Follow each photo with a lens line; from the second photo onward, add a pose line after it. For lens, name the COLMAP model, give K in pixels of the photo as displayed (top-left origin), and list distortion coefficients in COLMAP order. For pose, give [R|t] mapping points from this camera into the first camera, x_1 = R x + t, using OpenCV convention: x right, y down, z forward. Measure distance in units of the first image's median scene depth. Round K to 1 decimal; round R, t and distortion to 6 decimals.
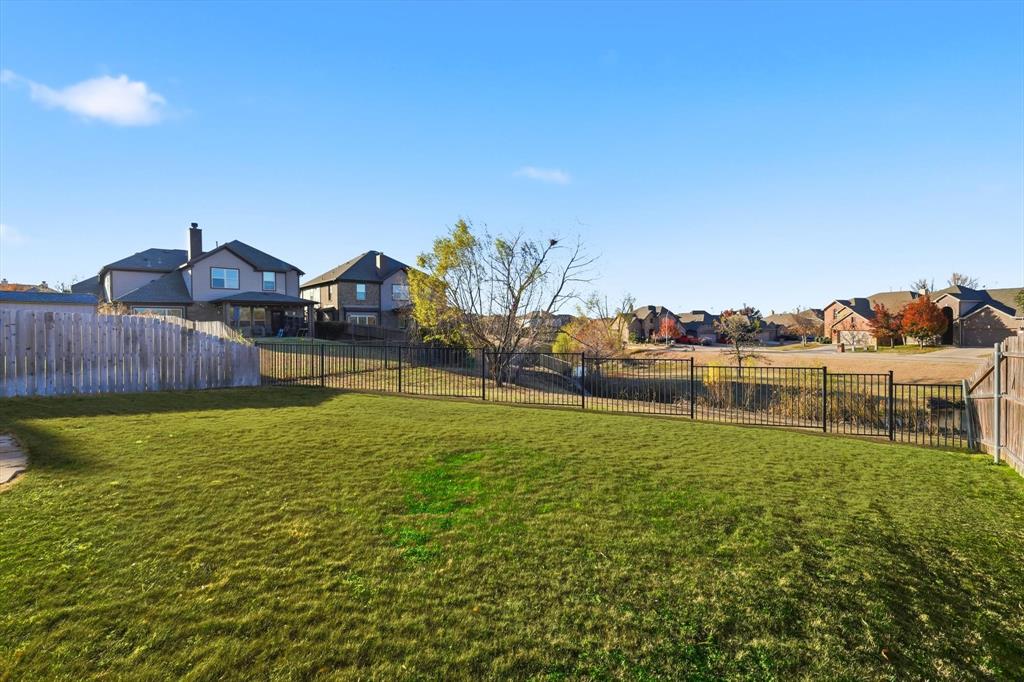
lens RADIAL K [[638.4, 0, 512.9], [0, 638.4, 353.2], [0, 0, 1]] dist [0.001243, 0.000413]
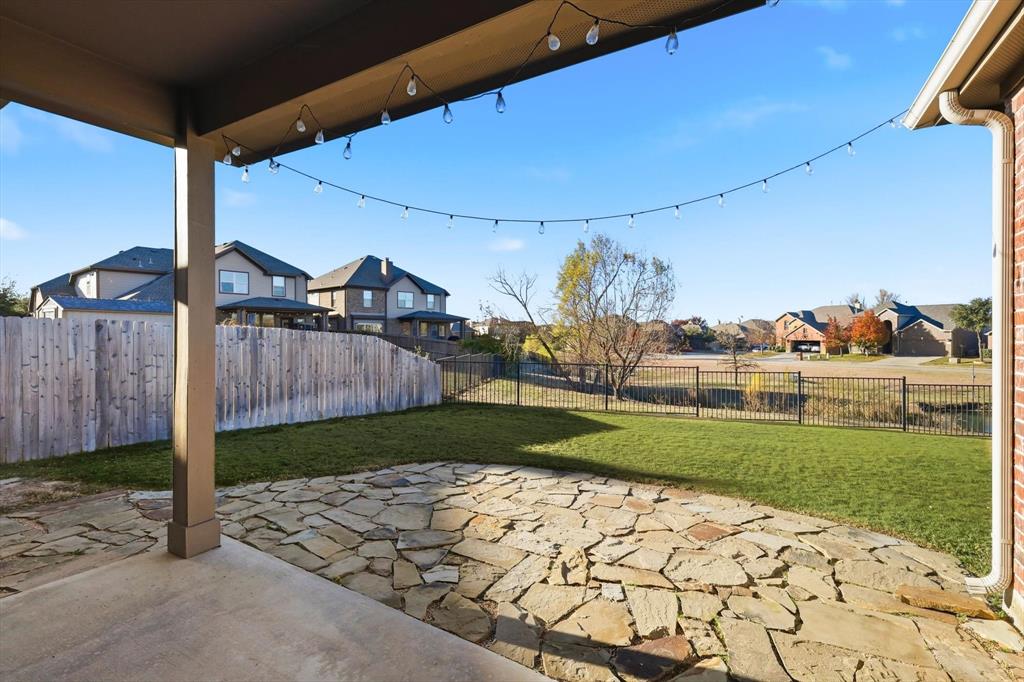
lens RADIAL K [[638.4, 0, 512.9], [0, 638.4, 353.2], [0, 0, 1]] dist [0.001243, 0.000413]
pose [[0.983756, 0.002142, 0.179497, -0.195858], [-0.001281, 0.999987, -0.004910, -0.009138], [-0.179506, 0.004601, 0.983746, 0.012042]]
